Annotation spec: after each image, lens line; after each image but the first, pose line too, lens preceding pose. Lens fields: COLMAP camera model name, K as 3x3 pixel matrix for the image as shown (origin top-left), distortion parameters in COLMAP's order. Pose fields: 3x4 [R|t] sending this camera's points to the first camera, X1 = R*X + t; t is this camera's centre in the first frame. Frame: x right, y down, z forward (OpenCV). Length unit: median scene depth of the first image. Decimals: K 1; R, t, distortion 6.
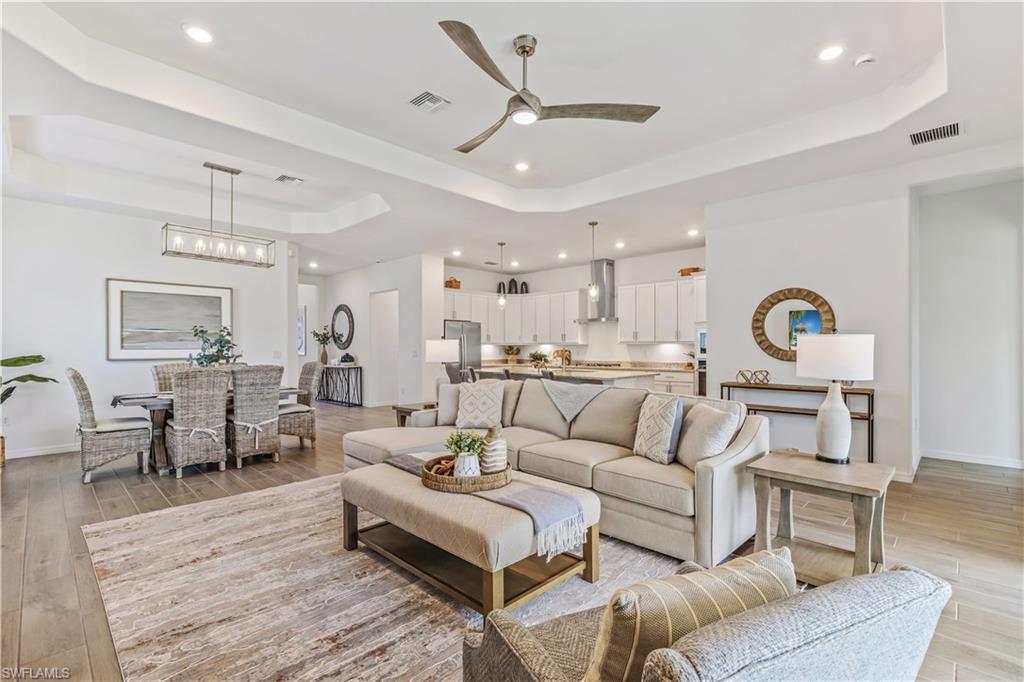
lens RADIAL K [[461.0, 0, 514.3], [0, 461.0, 348.4], [0, 0, 1]] dist [0.003593, 0.000452]
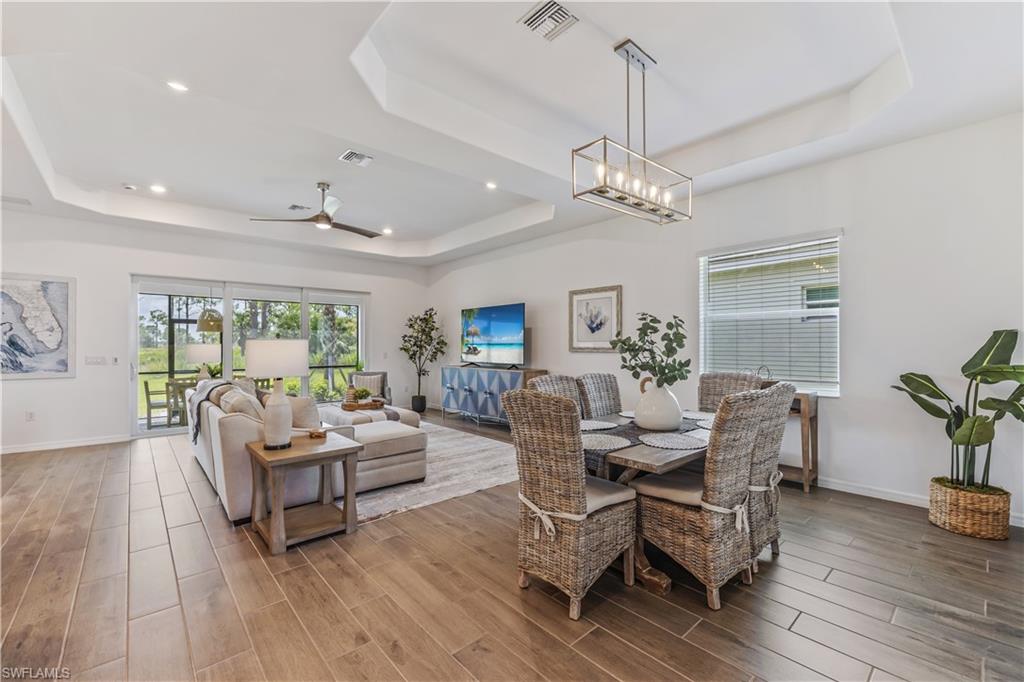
lens RADIAL K [[441.8, 0, 512.0], [0, 441.8, 341.0], [0, 0, 1]] dist [0.000010, -0.000097]
pose [[-0.996107, 0.009012, 0.087690, -0.291647], [0.008866, 0.999959, -0.002061, -0.008261], [-0.087705, -0.001275, -0.996146, 0.889189]]
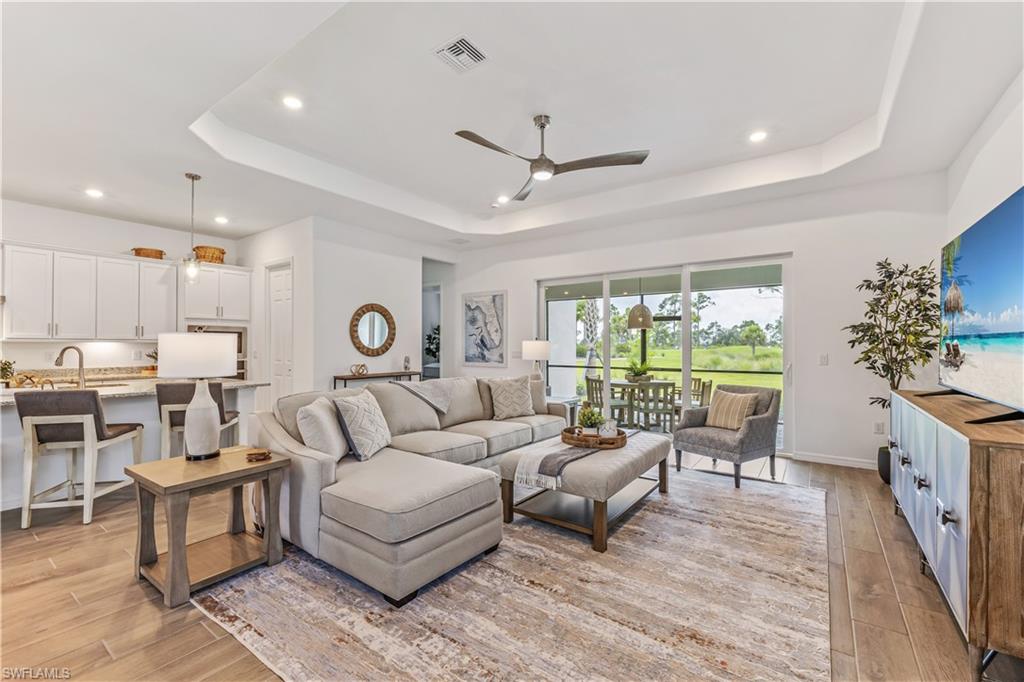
lens RADIAL K [[426.5, 0, 512.0], [0, 426.5, 341.0], [0, 0, 1]] dist [-0.000675, -0.000055]
pose [[-0.142970, 0.016296, 0.989593, -0.389371], [0.002709, 0.999867, -0.016074, 0.000636], [-0.989723, 0.000382, -0.142996, 0.415213]]
